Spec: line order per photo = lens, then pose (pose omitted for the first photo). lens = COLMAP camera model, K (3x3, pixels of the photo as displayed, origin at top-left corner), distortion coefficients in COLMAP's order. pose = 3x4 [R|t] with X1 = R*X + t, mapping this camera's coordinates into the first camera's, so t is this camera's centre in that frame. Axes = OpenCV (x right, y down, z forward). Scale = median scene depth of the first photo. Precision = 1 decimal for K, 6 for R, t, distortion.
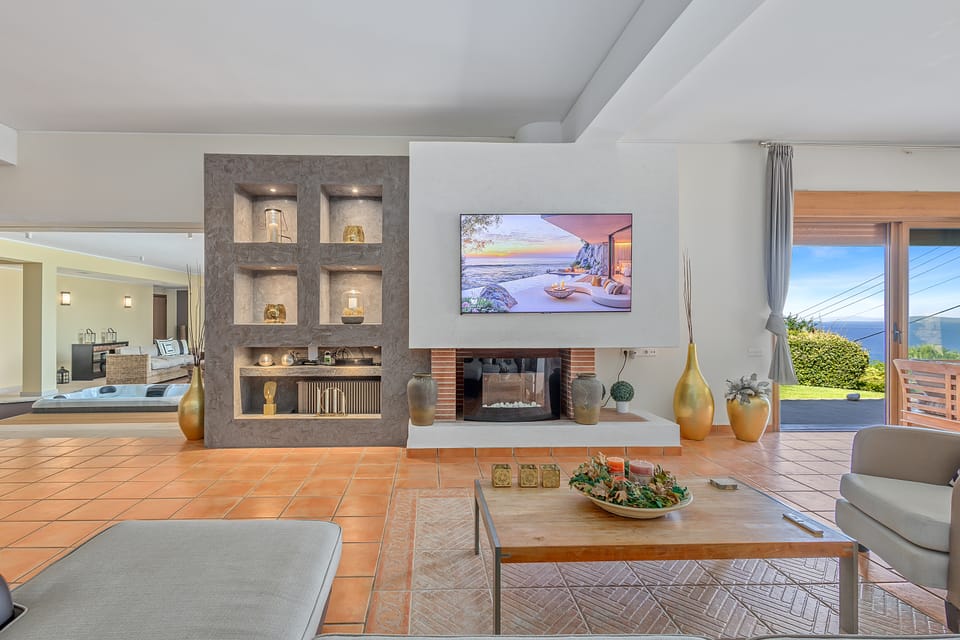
lens RADIAL K [[442.4, 0, 480.0], [0, 442.4, 320.0], [0, 0, 1]] dist [0.000868, 0.000111]
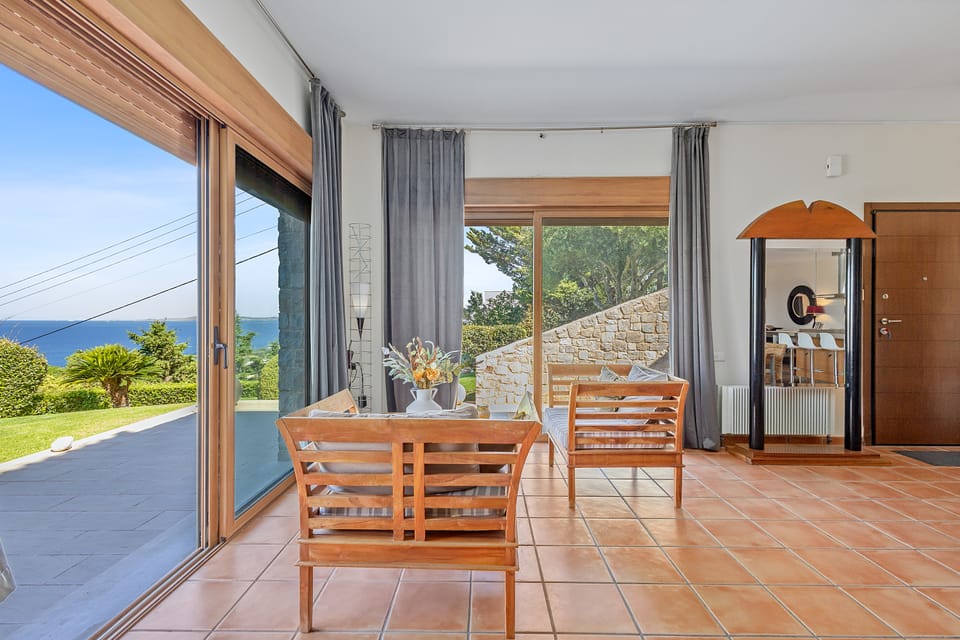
lens RADIAL K [[442.4, 0, 480.0], [0, 442.4, 320.0], [0, 0, 1]] dist [0.000868, 0.000111]
pose [[0.059314, -0.001702, 0.998238, 0.467419], [0.000551, 0.999998, 0.001673, -0.002177], [-0.998239, 0.000451, 0.059315, 0.680863]]
